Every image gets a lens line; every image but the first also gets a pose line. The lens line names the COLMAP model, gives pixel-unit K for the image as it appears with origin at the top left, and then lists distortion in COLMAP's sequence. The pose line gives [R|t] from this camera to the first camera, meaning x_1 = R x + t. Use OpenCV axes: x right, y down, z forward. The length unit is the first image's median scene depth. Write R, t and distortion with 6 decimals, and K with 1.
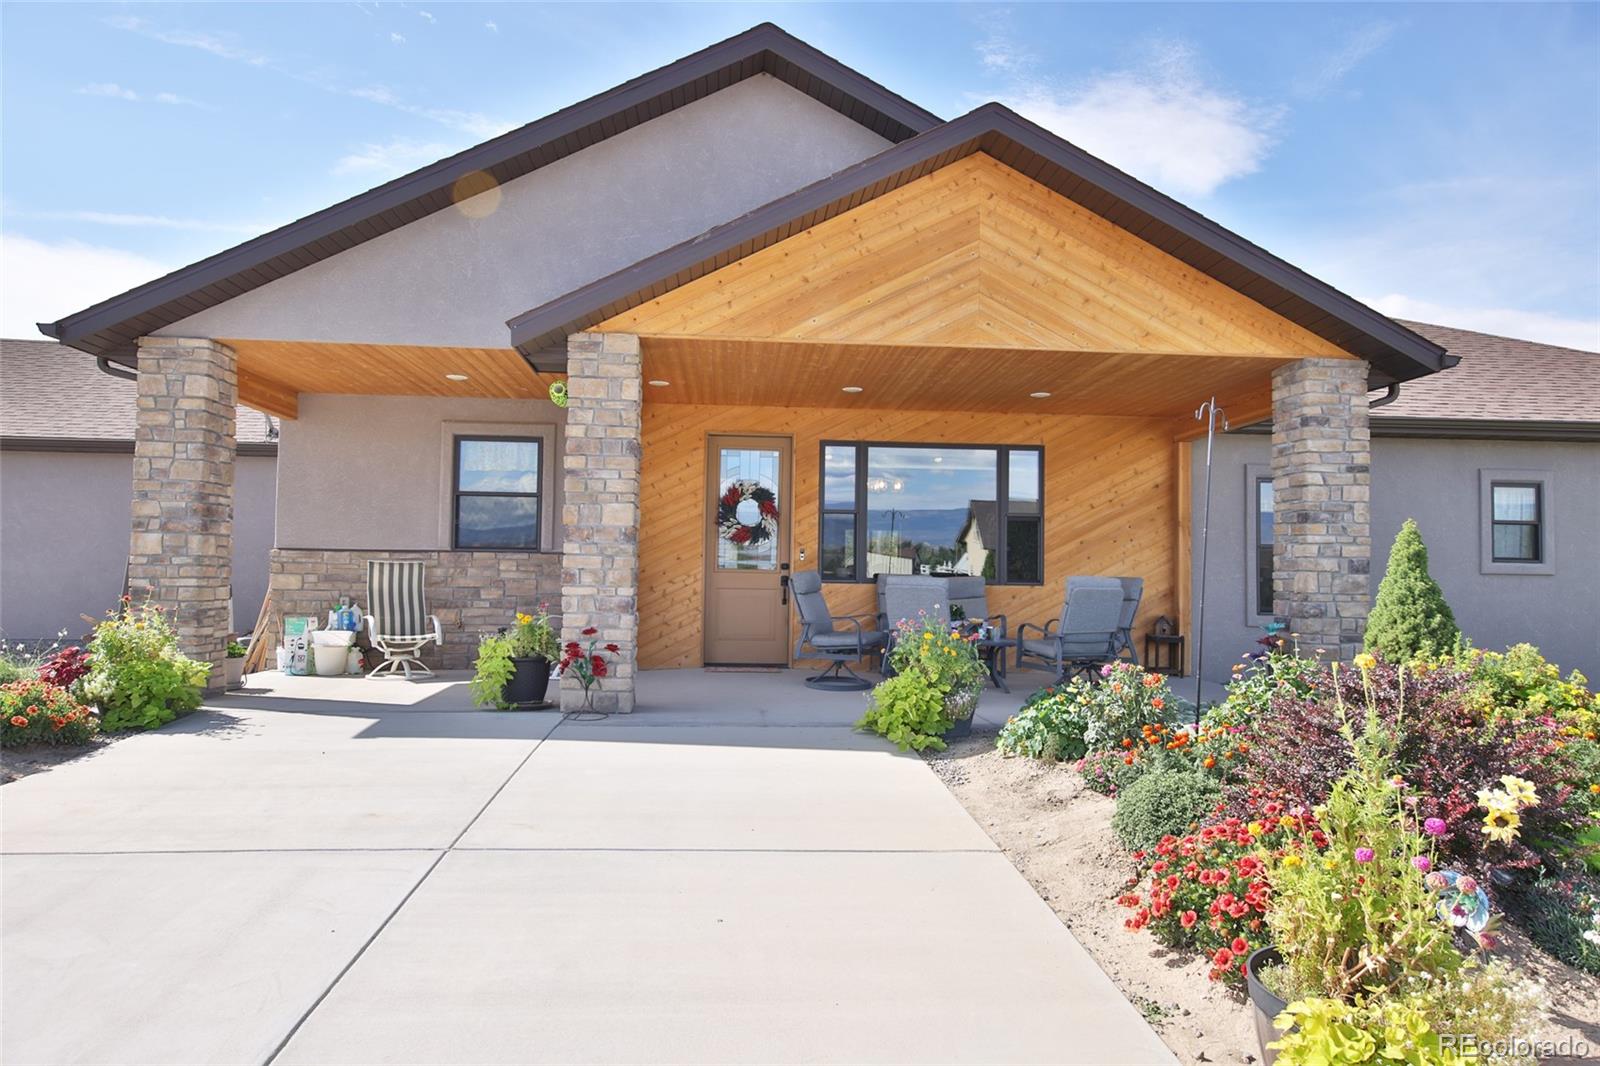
lens RADIAL K [[1110.2, 0, 802.4], [0, 1110.2, 534.3], [0, 0, 1]] dist [0.000763, 0.000058]
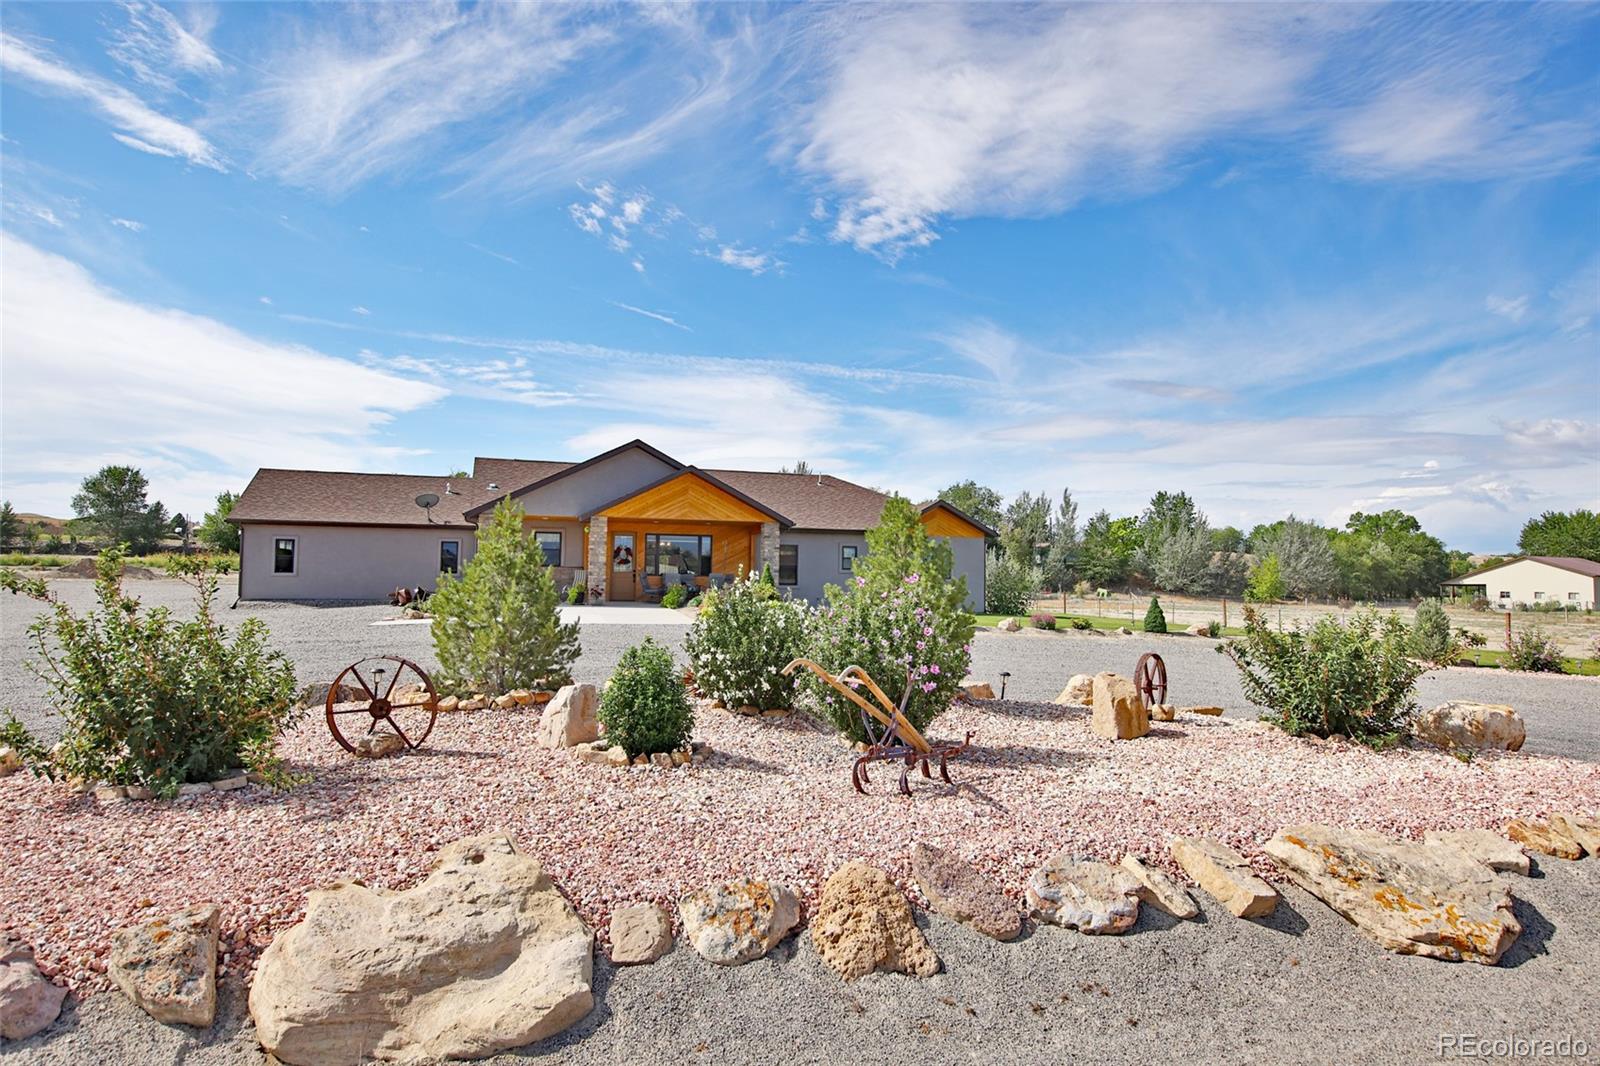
lens RADIAL K [[921.5, 0, 802.6], [0, 921.5, 540.0], [0, 0, 1]] dist [0.000807, 0.000006]
pose [[0.973935, 0.009930, 0.226609, -0.160632], [-0.009083, 0.999947, -0.004782, -0.058511], [-0.226644, 0.002599, 0.973974, -1.916128]]
